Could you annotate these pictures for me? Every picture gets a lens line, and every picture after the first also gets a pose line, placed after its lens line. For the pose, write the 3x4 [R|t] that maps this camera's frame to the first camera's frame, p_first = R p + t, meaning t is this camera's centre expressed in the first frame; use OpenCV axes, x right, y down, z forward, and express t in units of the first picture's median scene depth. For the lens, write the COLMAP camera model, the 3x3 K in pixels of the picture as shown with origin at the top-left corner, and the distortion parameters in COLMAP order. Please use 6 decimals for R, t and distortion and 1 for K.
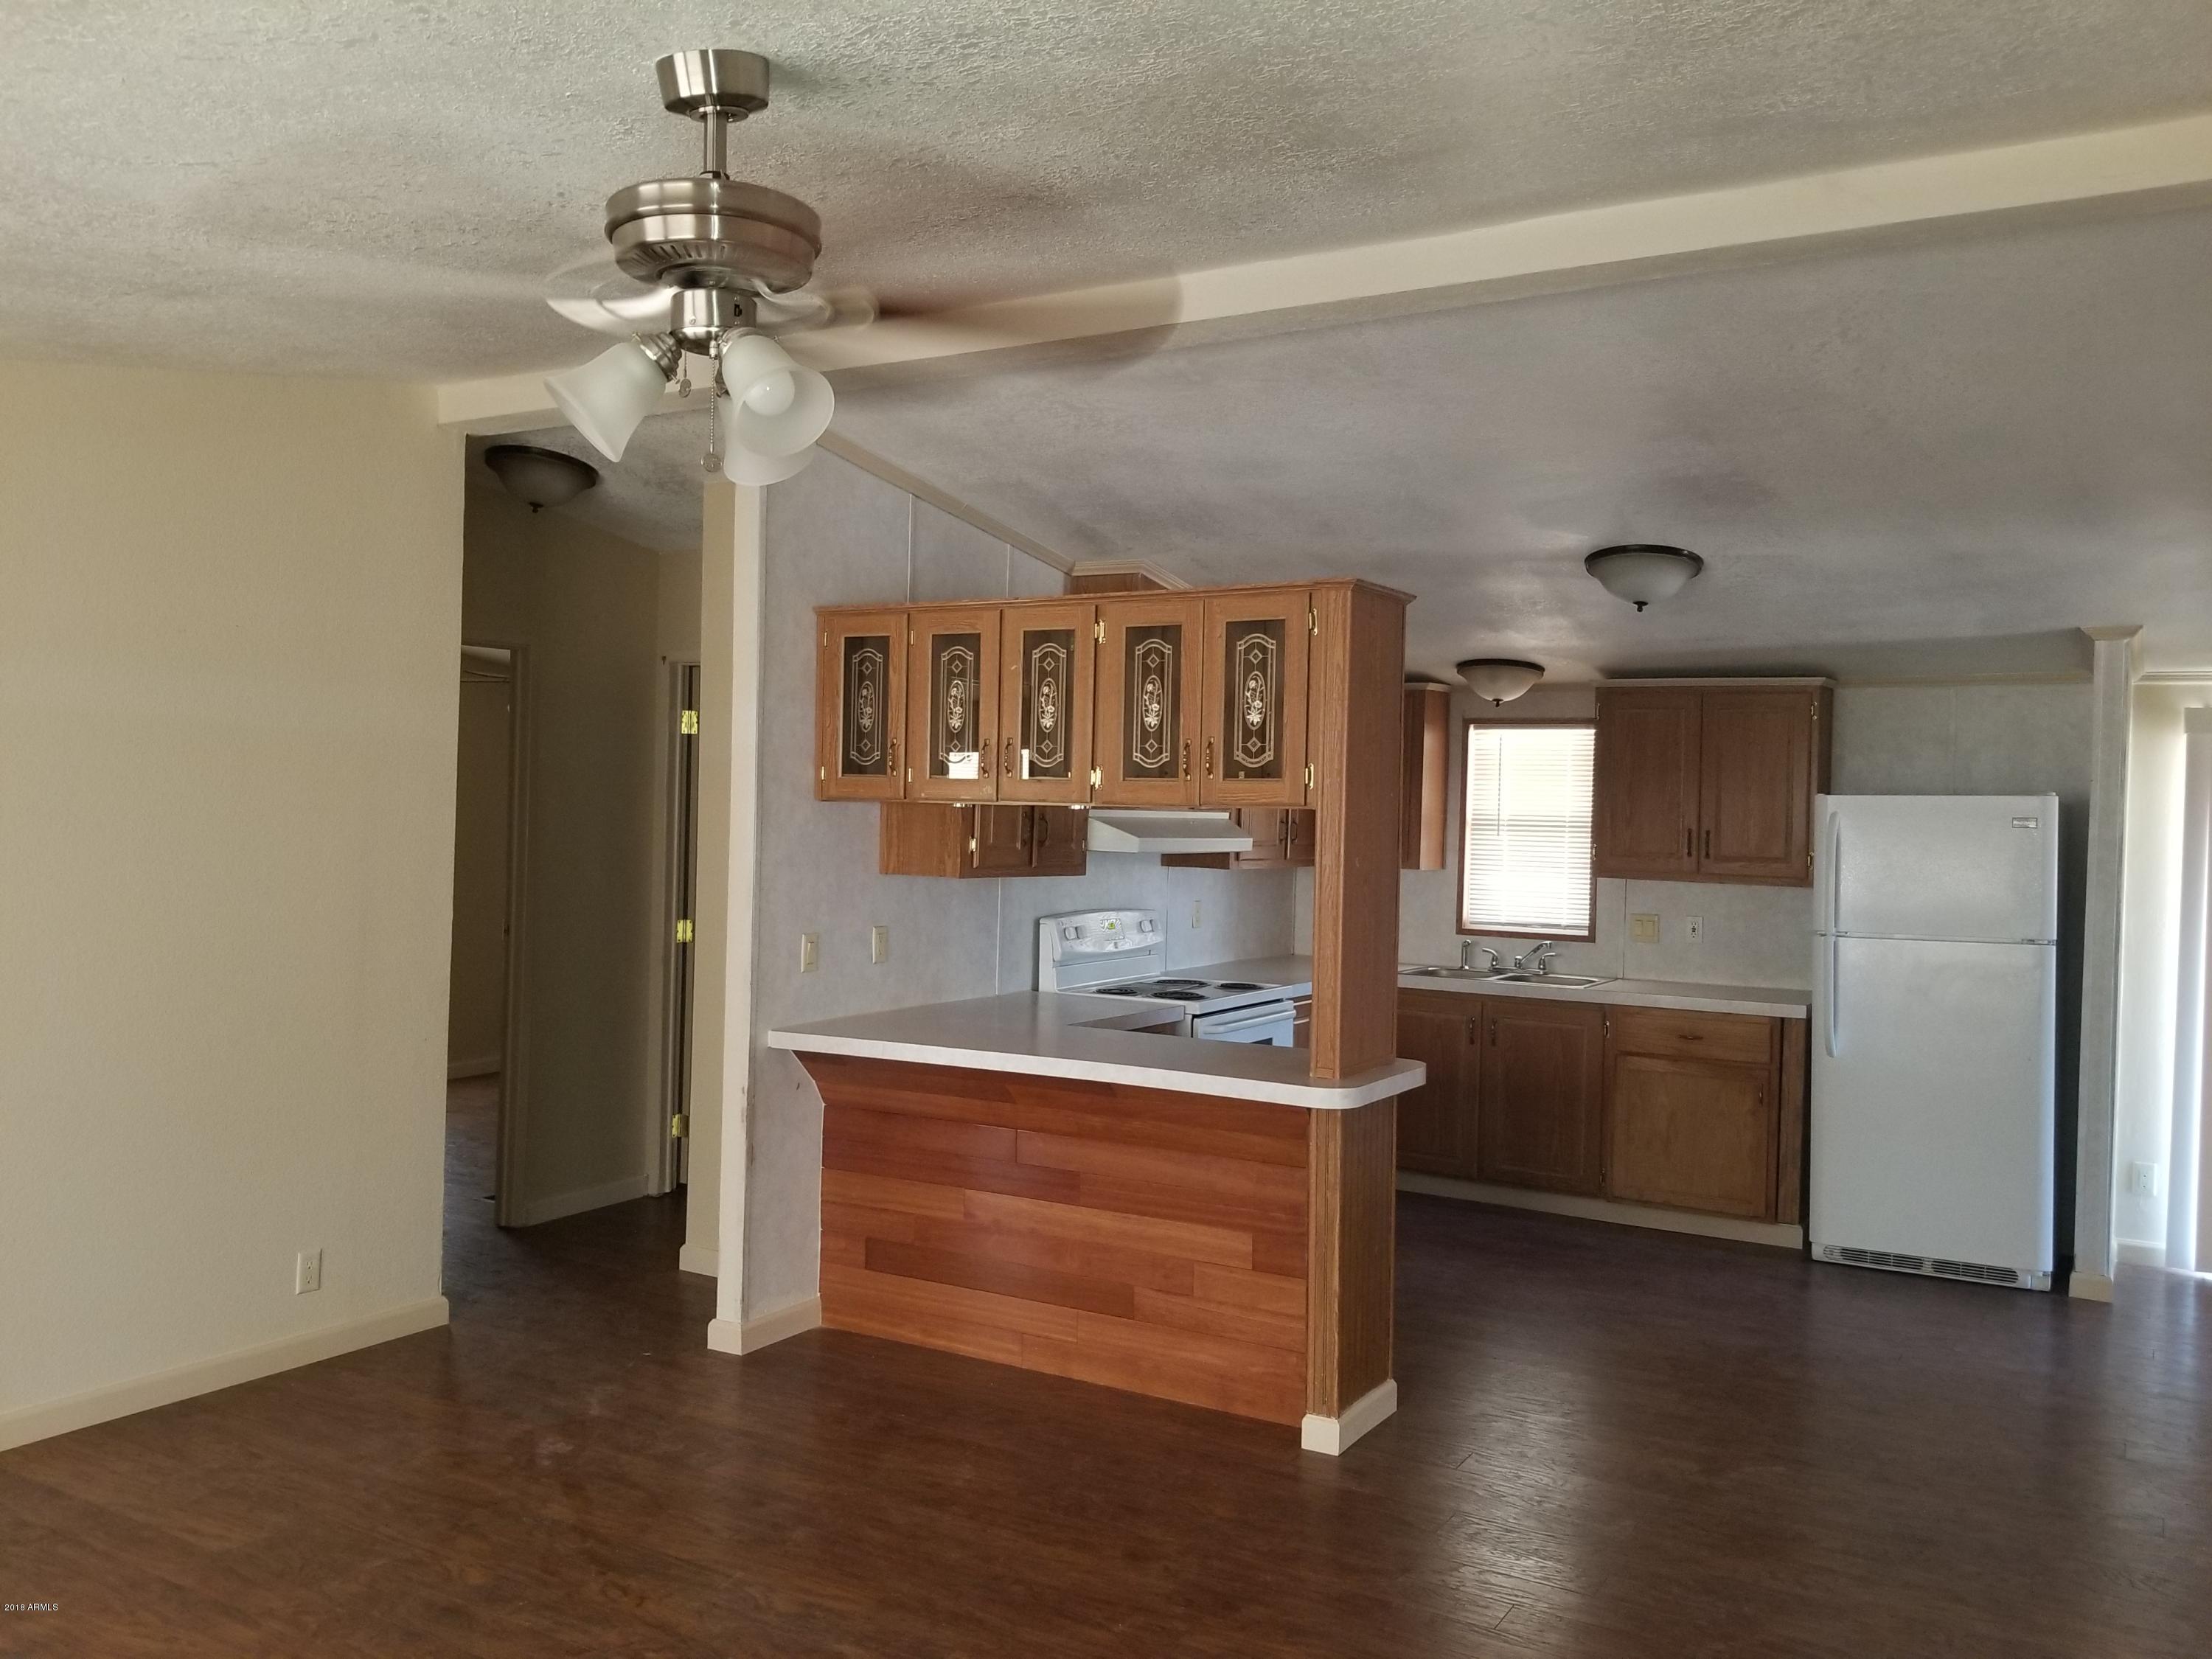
lens RADIAL K [[1686.6, 0, 1122.4], [0, 1686.6, 817.5], [0, 0, 1]] dist [0.032068, -0.038735]
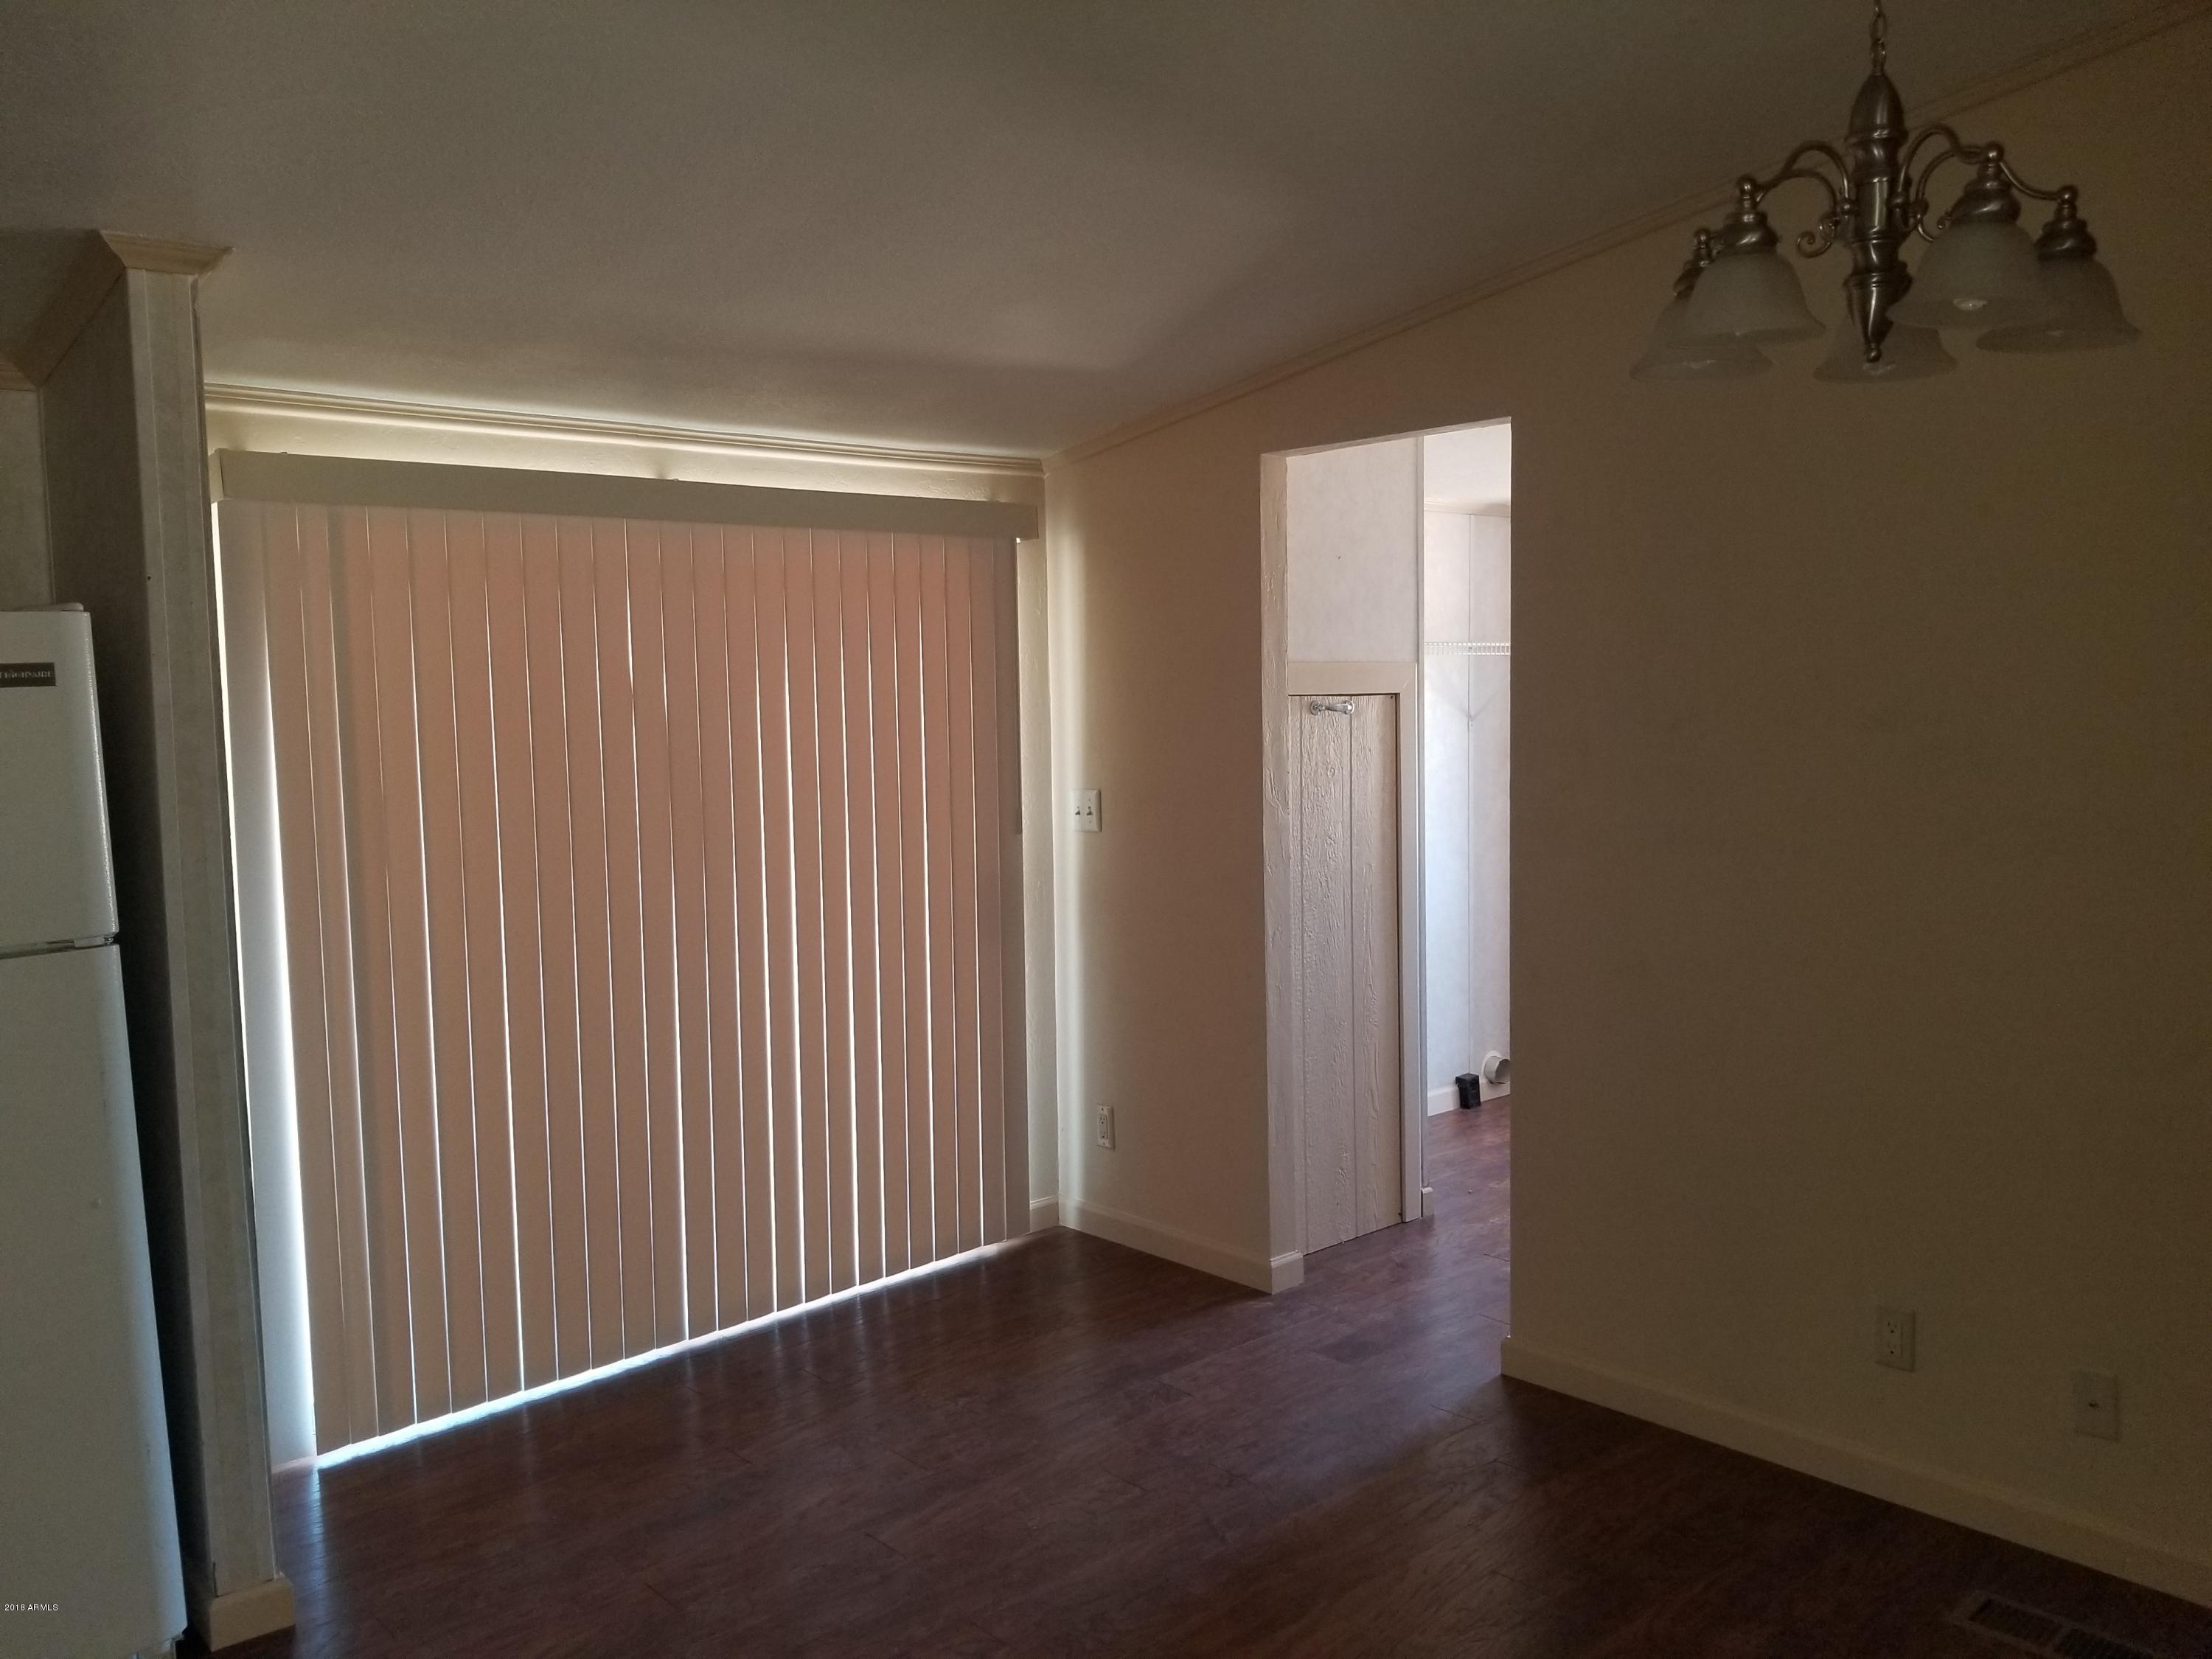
lens RADIAL K [[1686.6, 0, 1102.3], [0, 1686.6, 815.9], [0, 0, 1]] dist [0.032068, -0.038735]
pose [[0.292045, -0.106546, 0.950451, 0.252613], [0.030437, 0.994307, 0.102110, 0.004459], [-0.955920, -0.000892, 0.293625, 0.776418]]
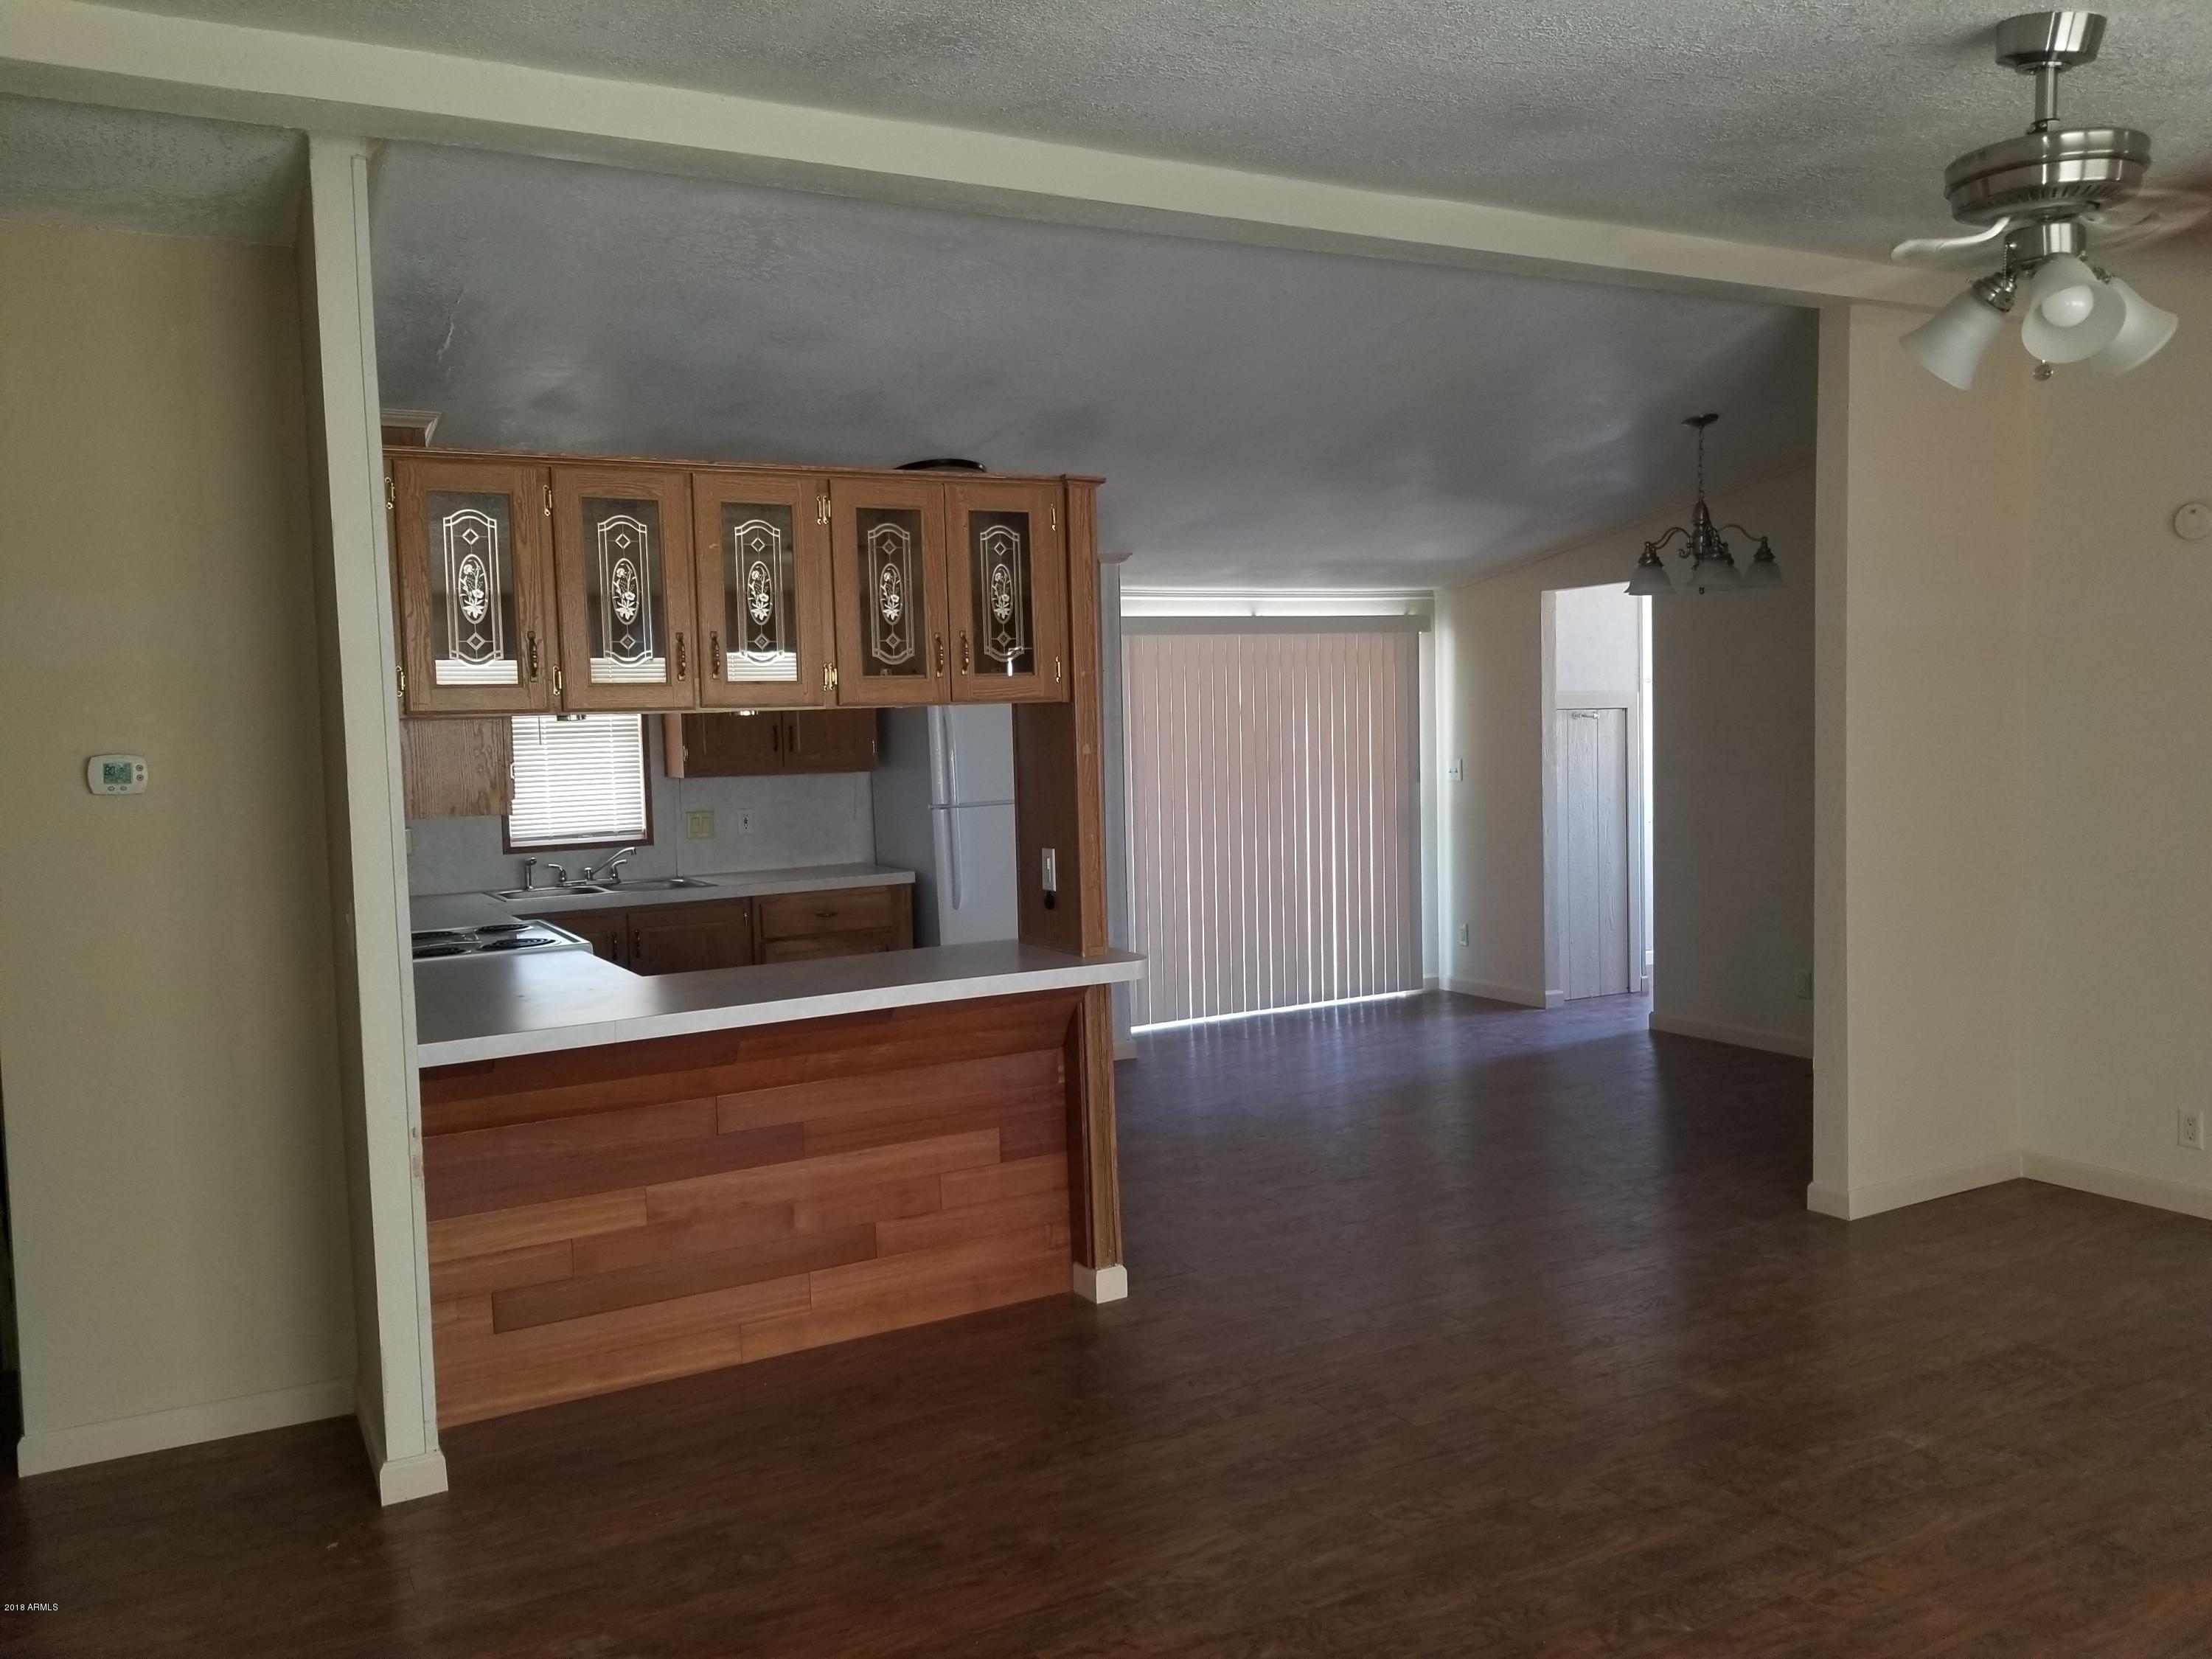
lens RADIAL K [[1686.6, 0, 1062.8], [0, 1686.6, 837.8], [0, 0, 1]] dist [0.032068, -0.038735]
pose [[0.532112, -0.099396, 0.840819, -0.700383], [0.046417, 0.995016, 0.088249, -0.011977], [-0.845400, -0.007930, 0.534074, 0.414528]]
